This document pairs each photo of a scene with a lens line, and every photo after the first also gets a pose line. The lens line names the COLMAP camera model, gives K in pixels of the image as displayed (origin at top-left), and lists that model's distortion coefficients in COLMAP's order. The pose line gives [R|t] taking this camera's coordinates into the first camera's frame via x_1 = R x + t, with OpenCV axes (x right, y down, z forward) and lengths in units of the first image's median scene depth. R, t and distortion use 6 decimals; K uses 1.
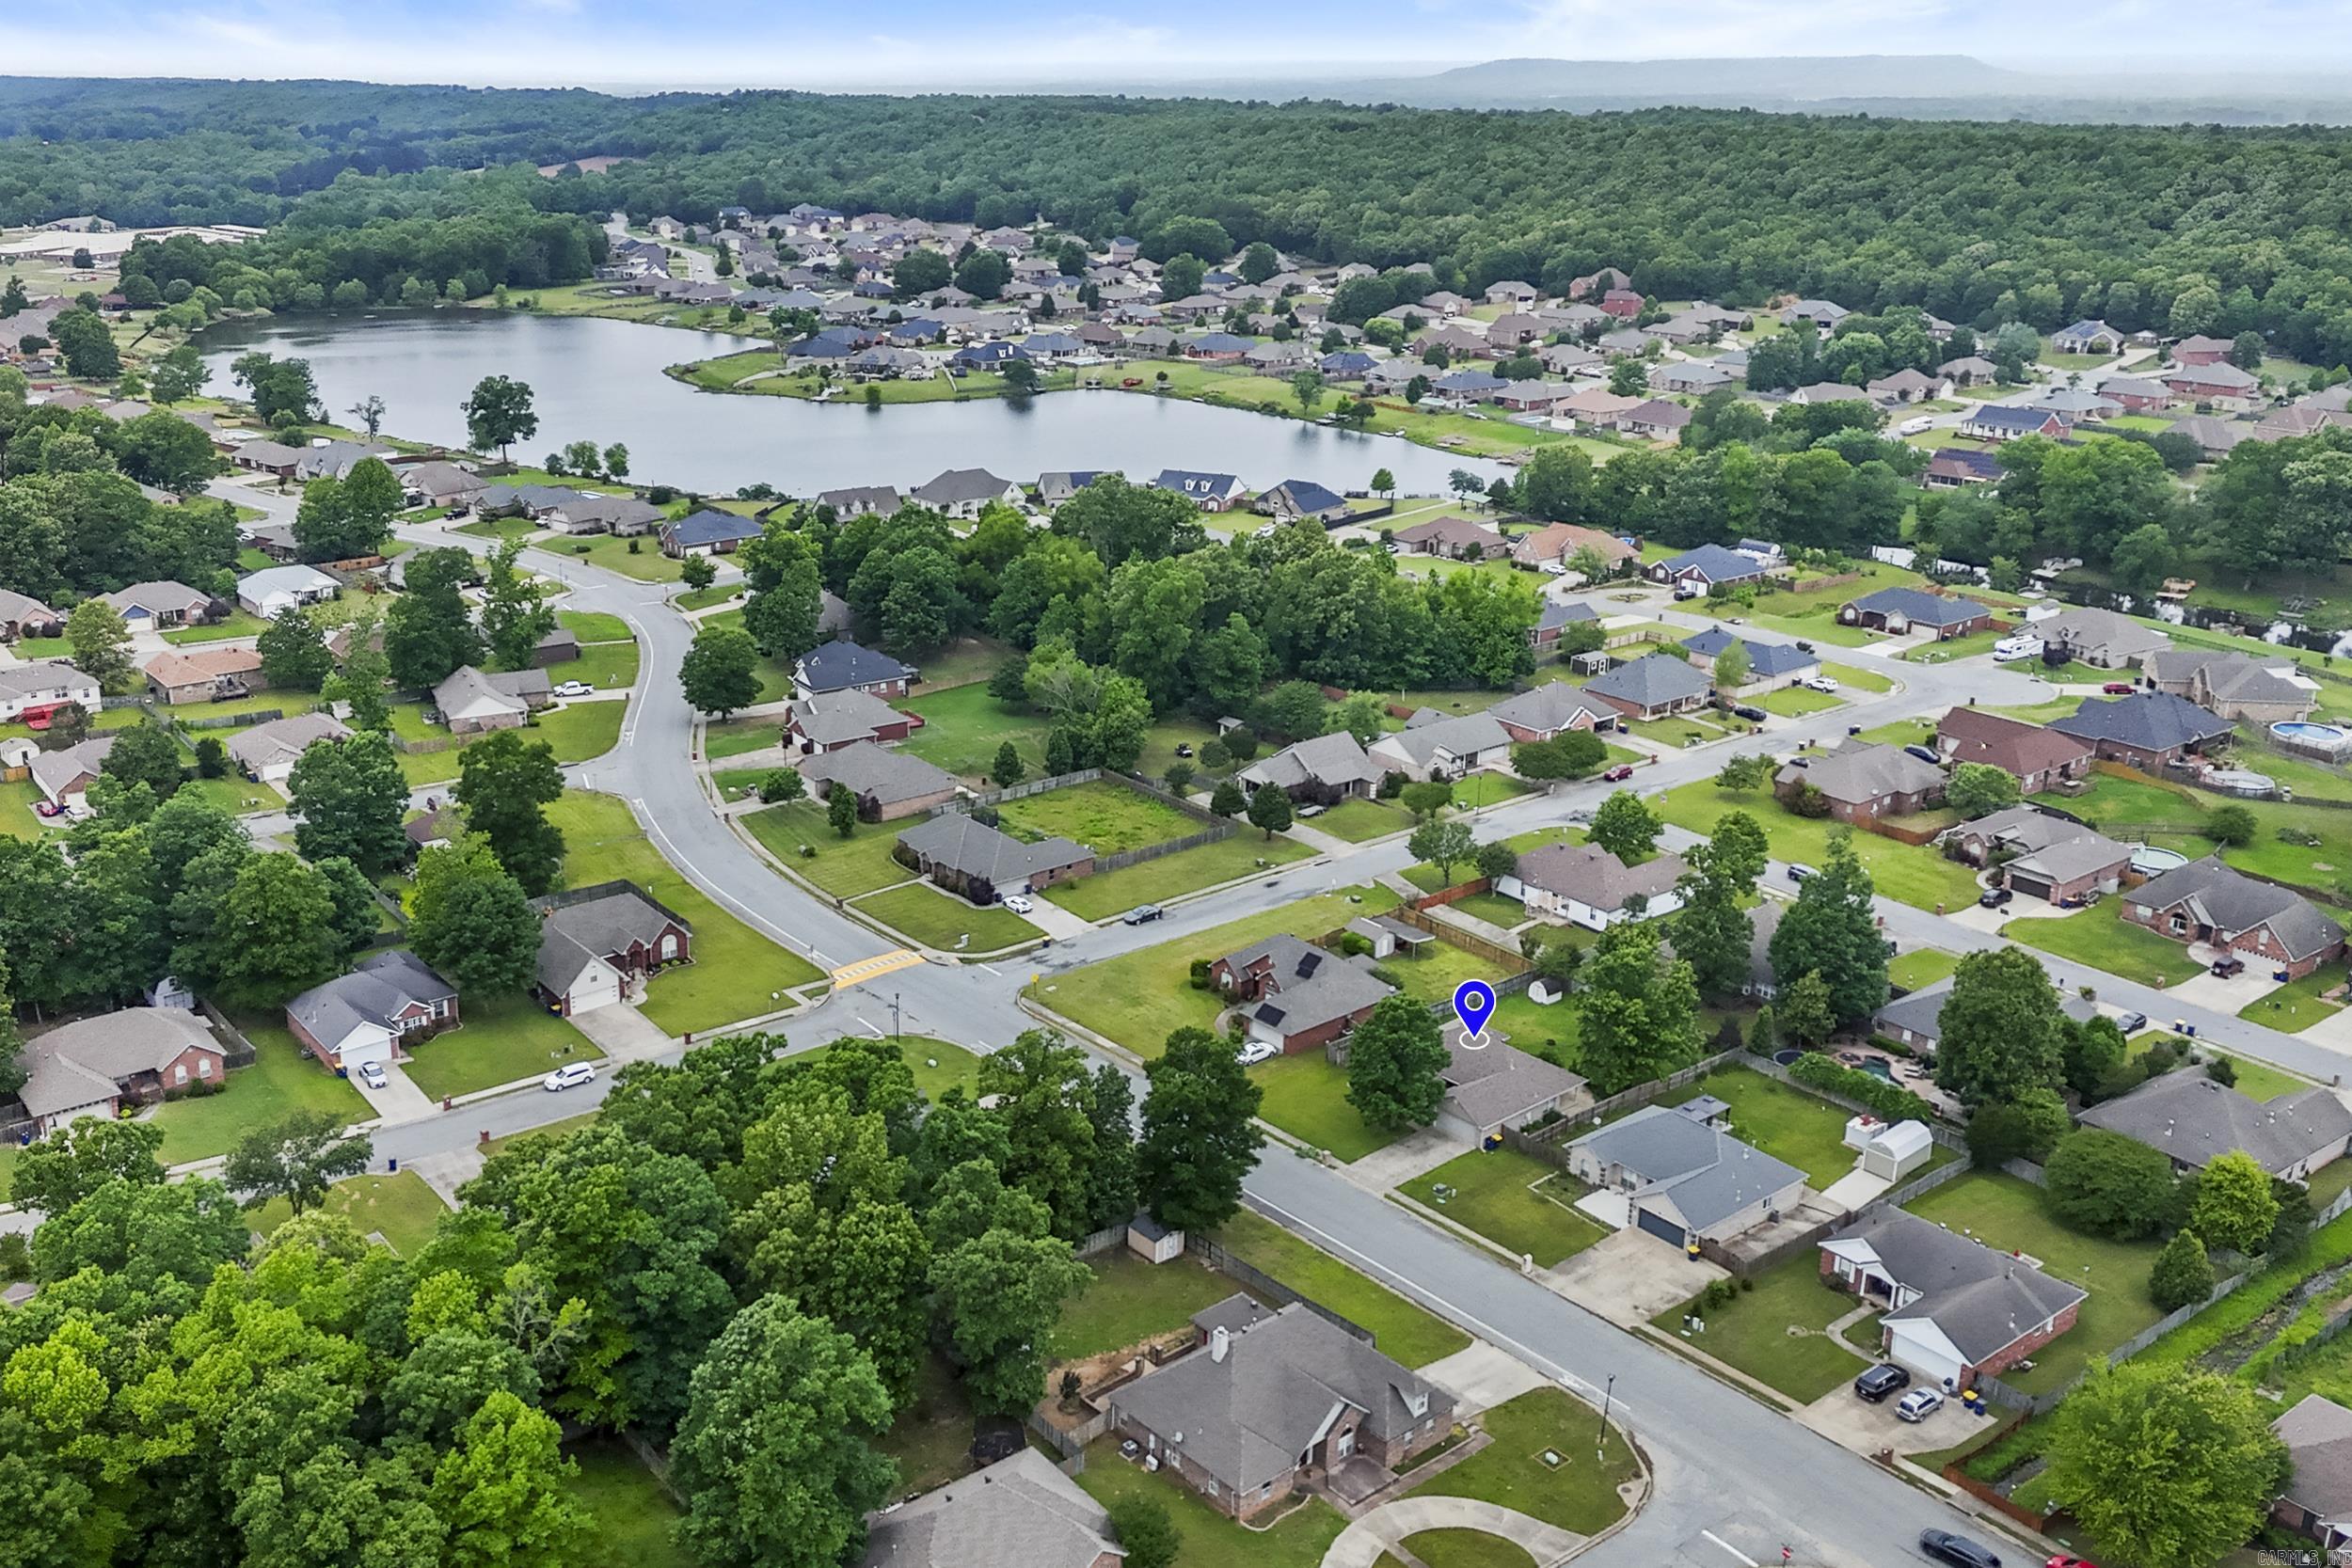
lens RADIAL K [[2038.3, 0, 1163.8], [0, 2038.3, 787.0], [0, 0, 1]] dist [0.112873, -0.187342]
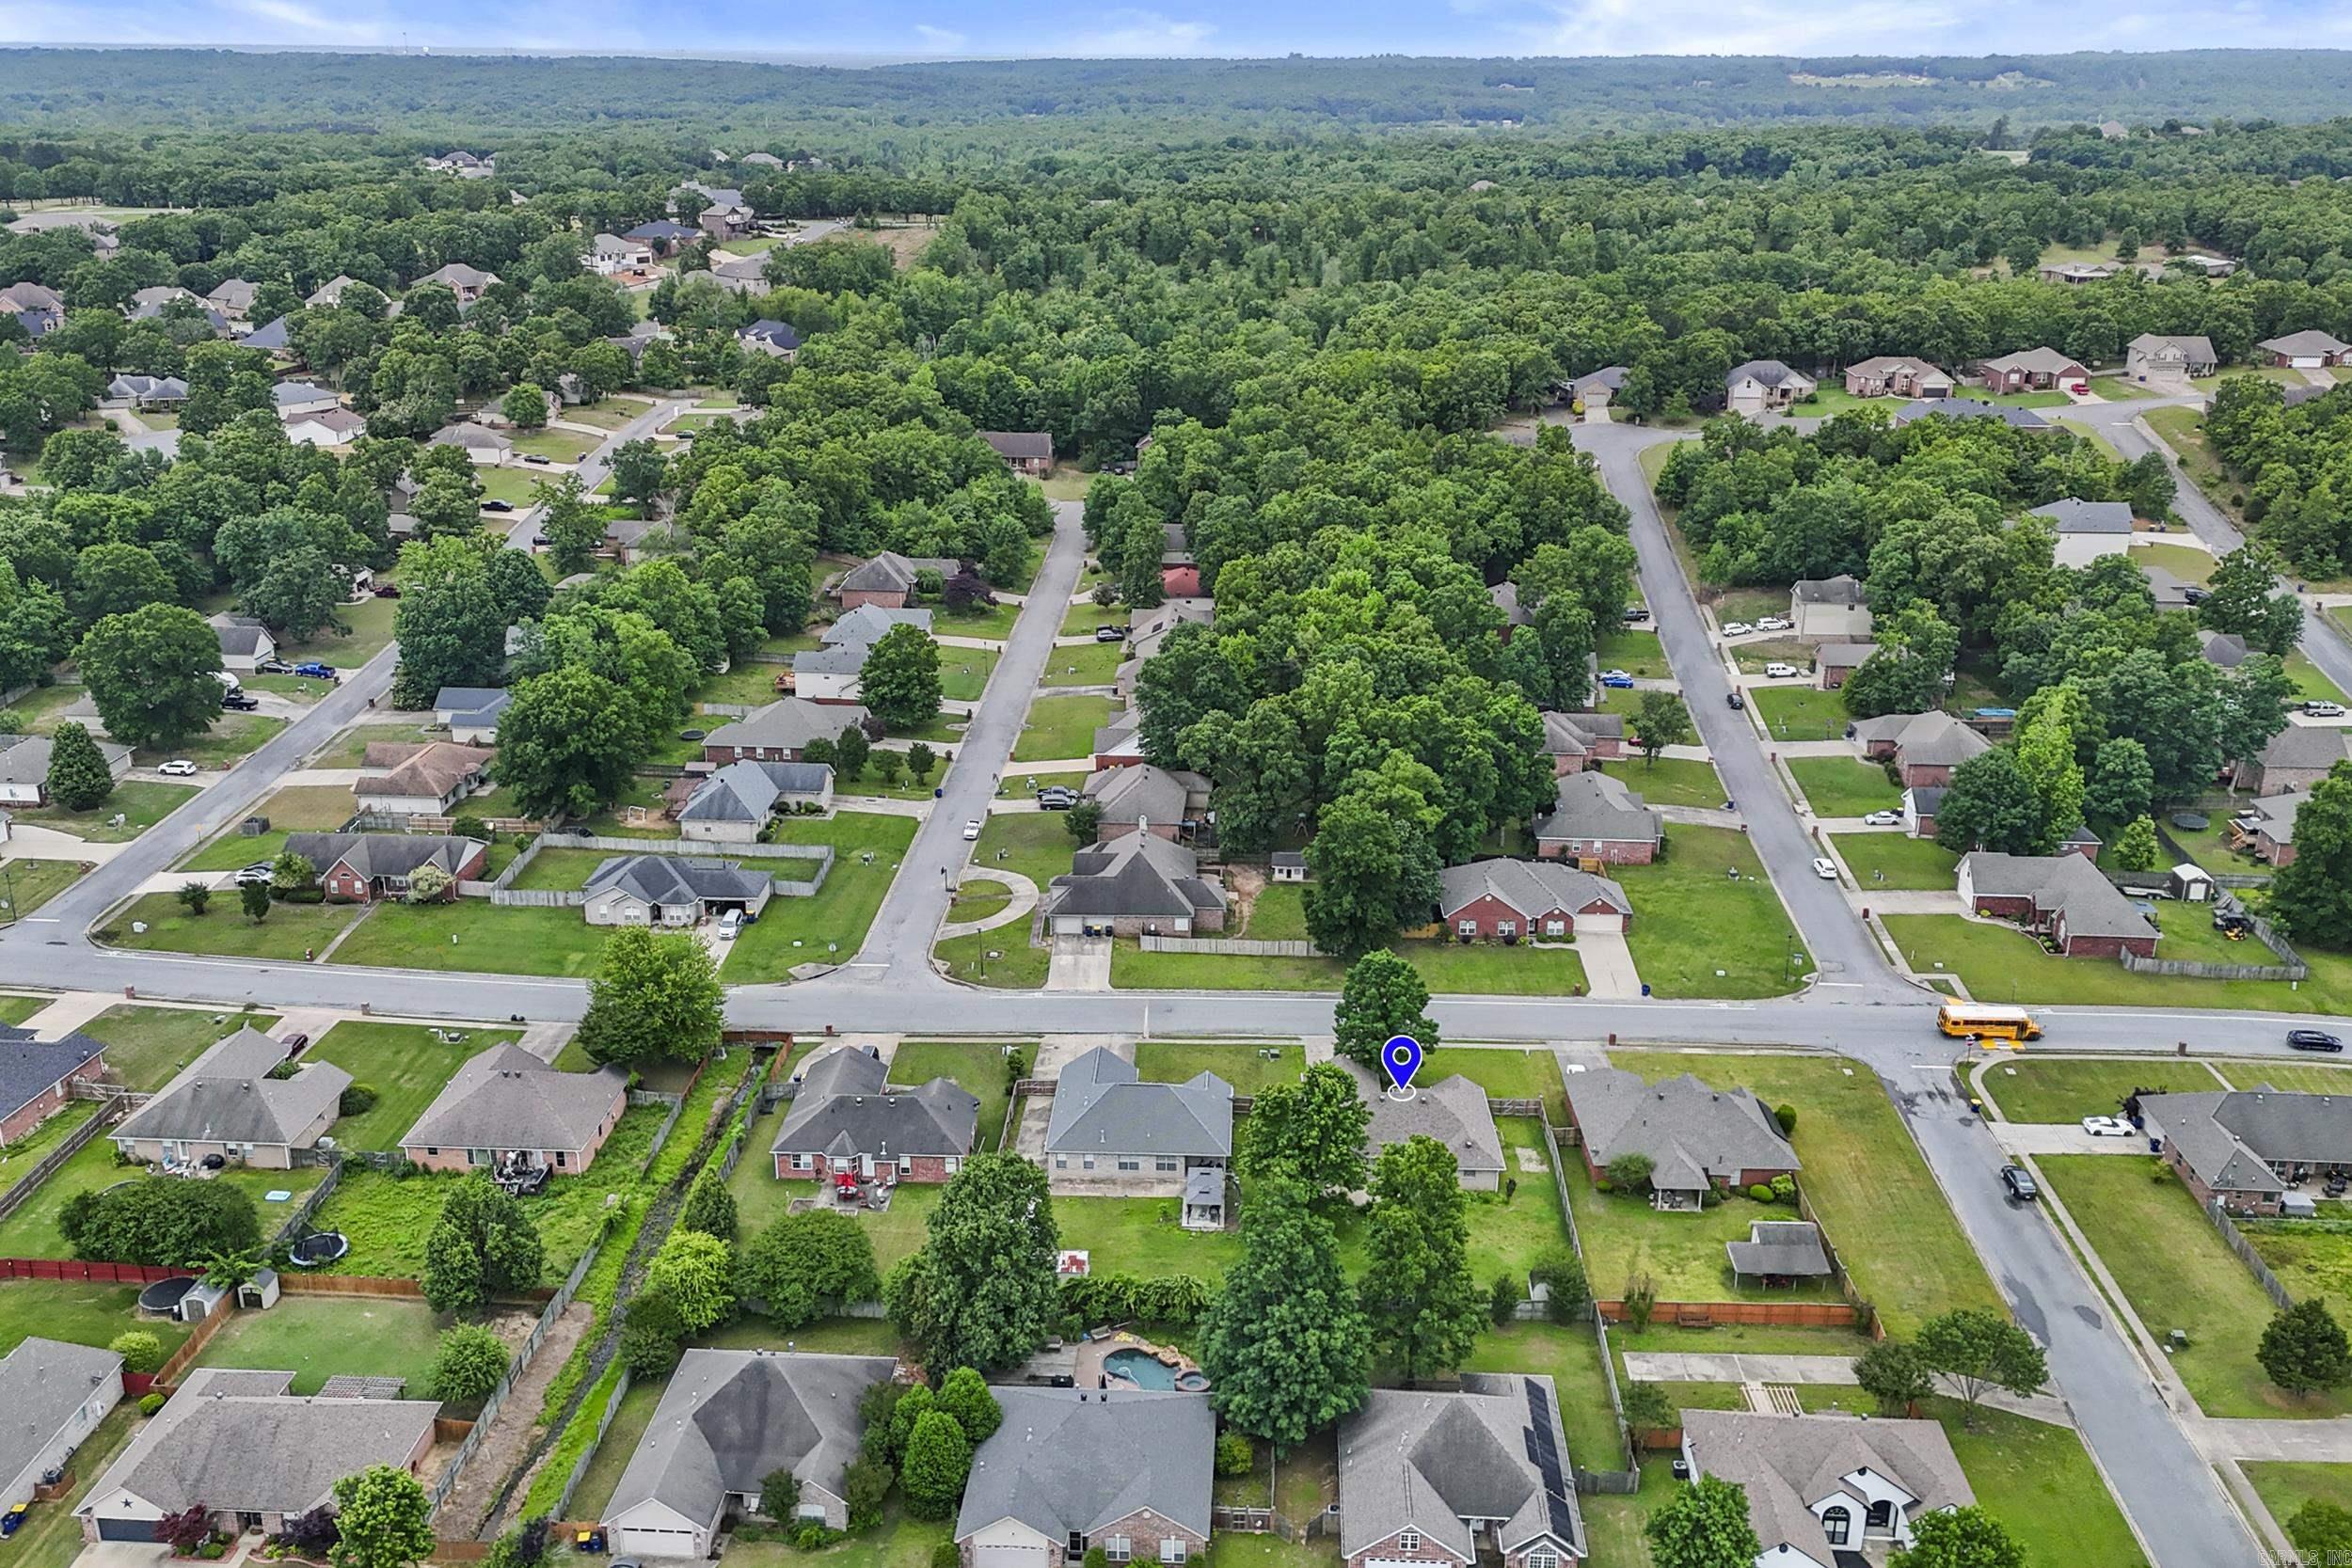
lens RADIAL K [[2038.3, 0, 1163.8], [0, 2038.3, 787.0], [0, 0, 1]] dist [0.112873, -0.187342]
pose [[-0.690393, 0.230500, -0.685731, 0.518655], [-0.247011, 0.815810, 0.522915, -0.280077], [0.679958, 0.530400, -0.506293, 0.832523]]
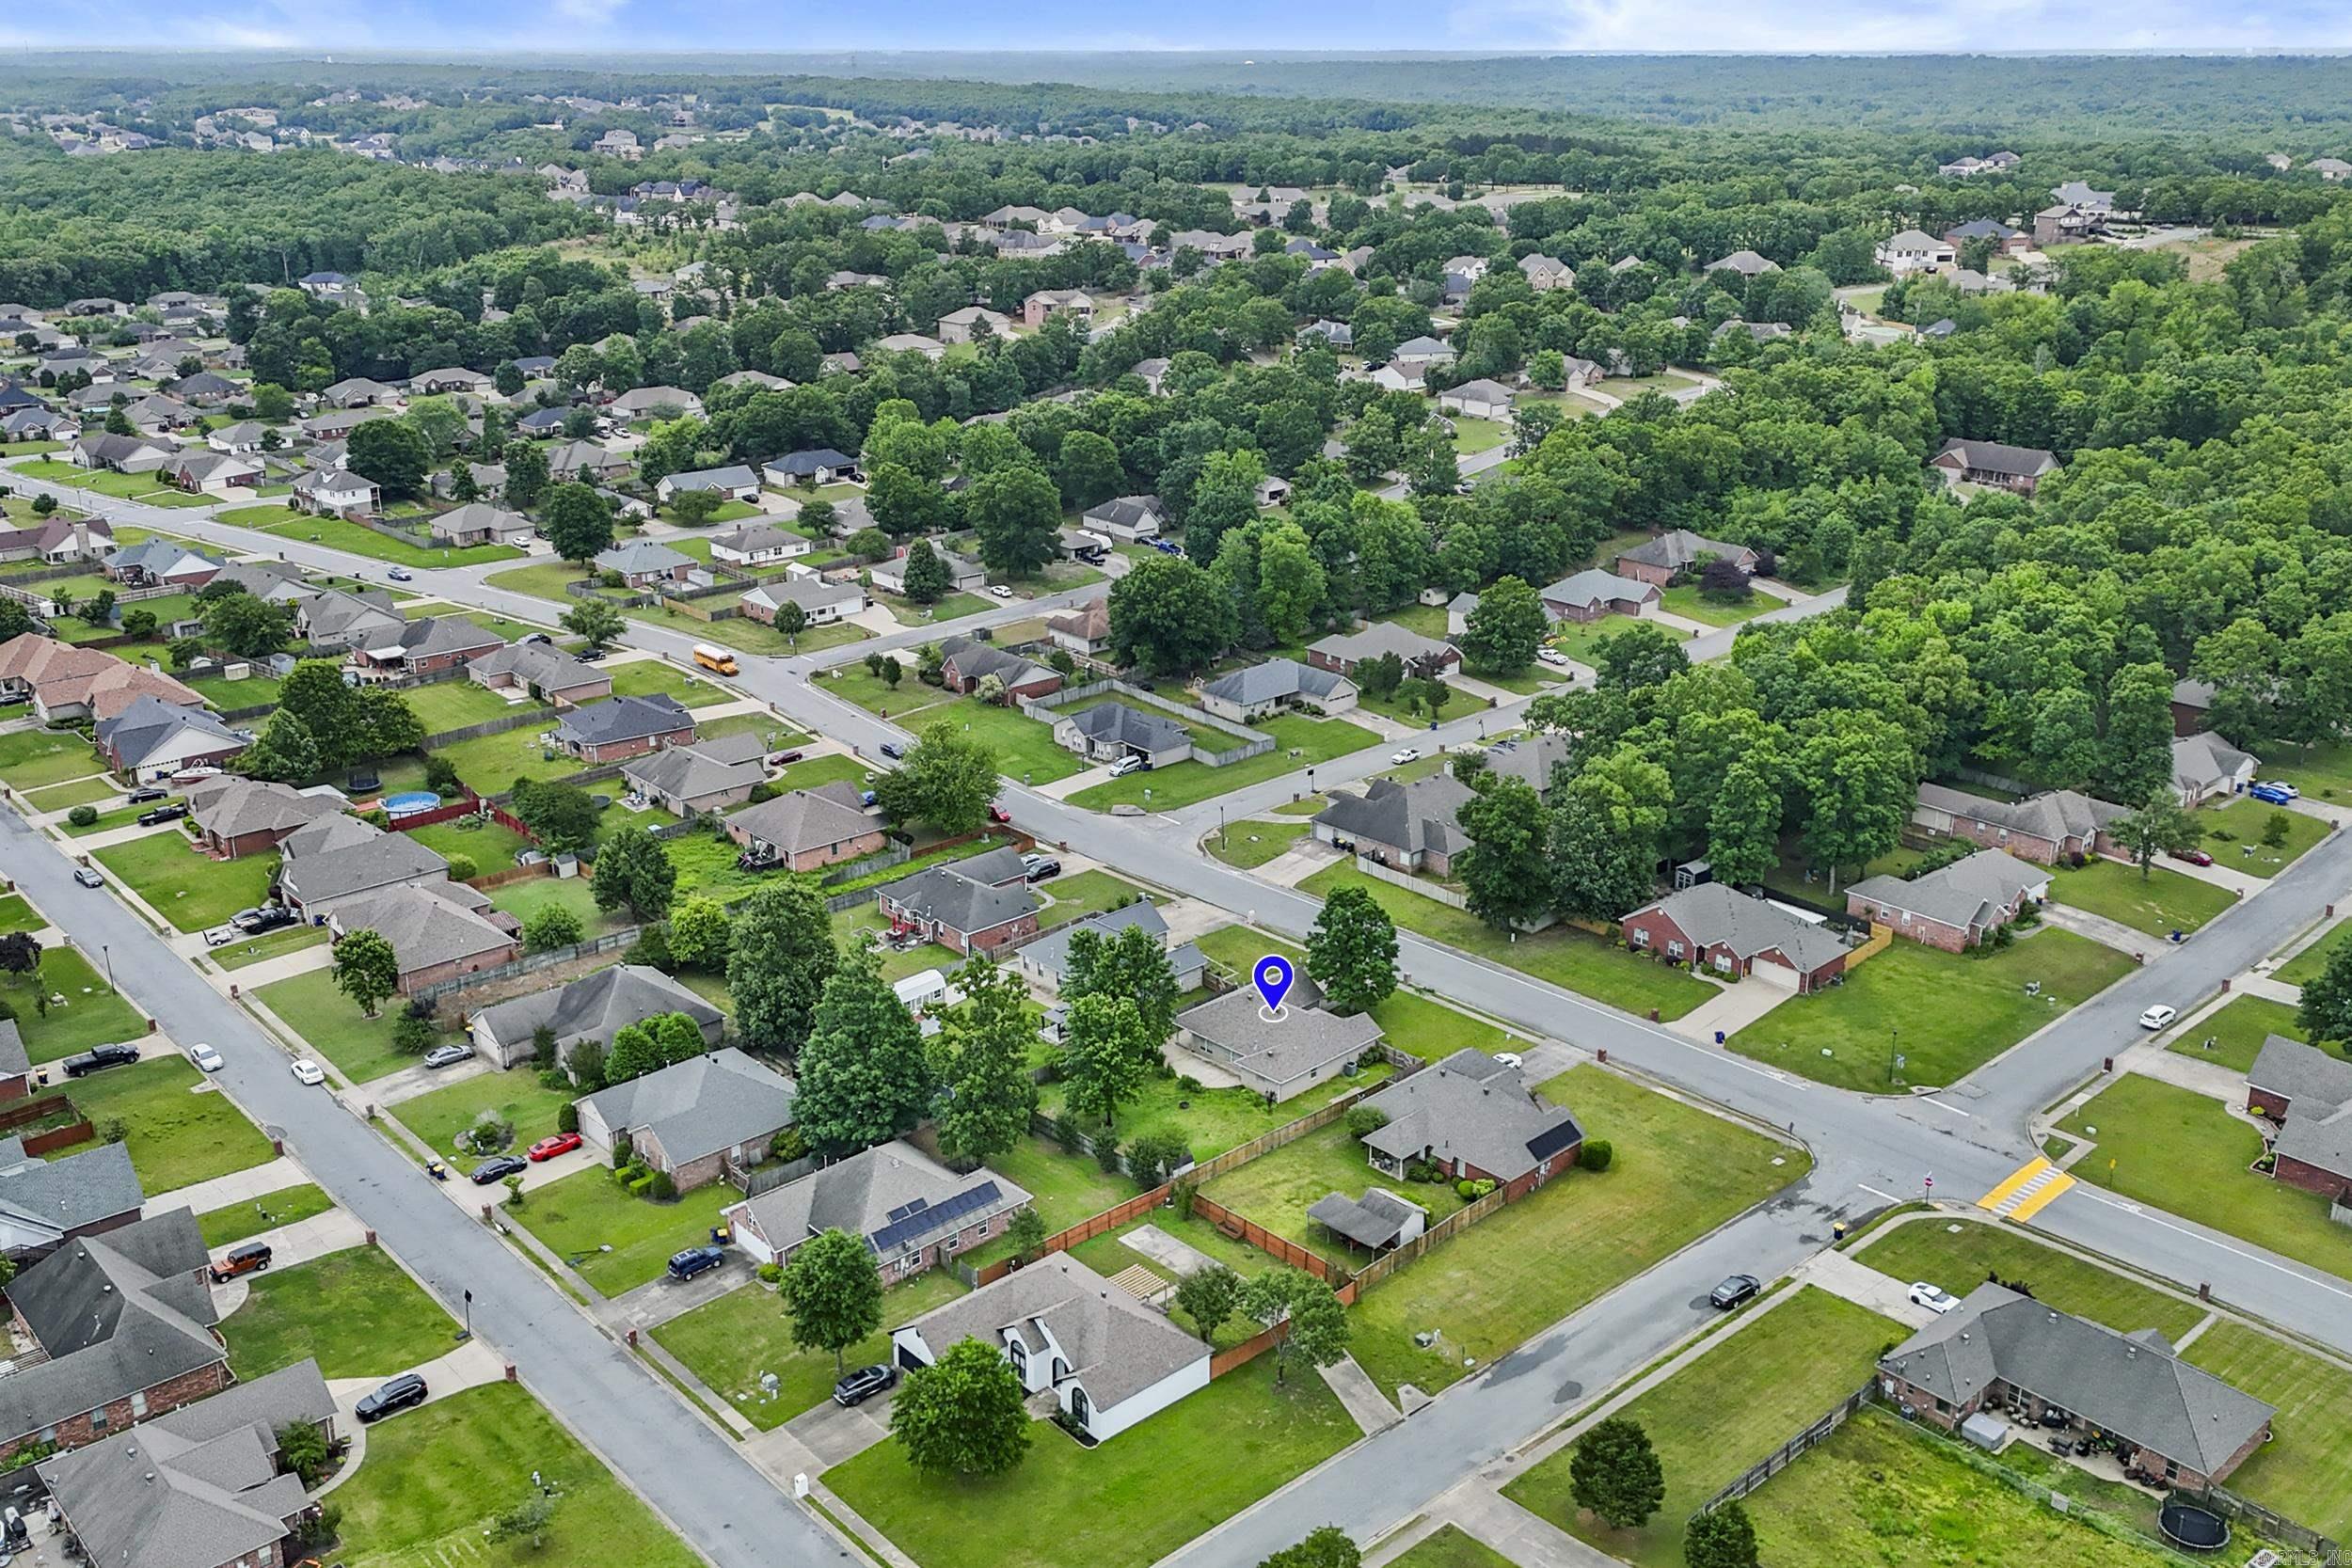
lens RADIAL K [[2038.3, 0, 1163.8], [0, 2038.3, 787.0], [0, 0, 1]] dist [0.112873, -0.187342]
pose [[-0.999413, 0.001029, -0.034254, 0.150451], [-0.020609, 0.780574, 0.624724, -0.363989], [0.027381, 0.625063, -0.780094, 1.076757]]
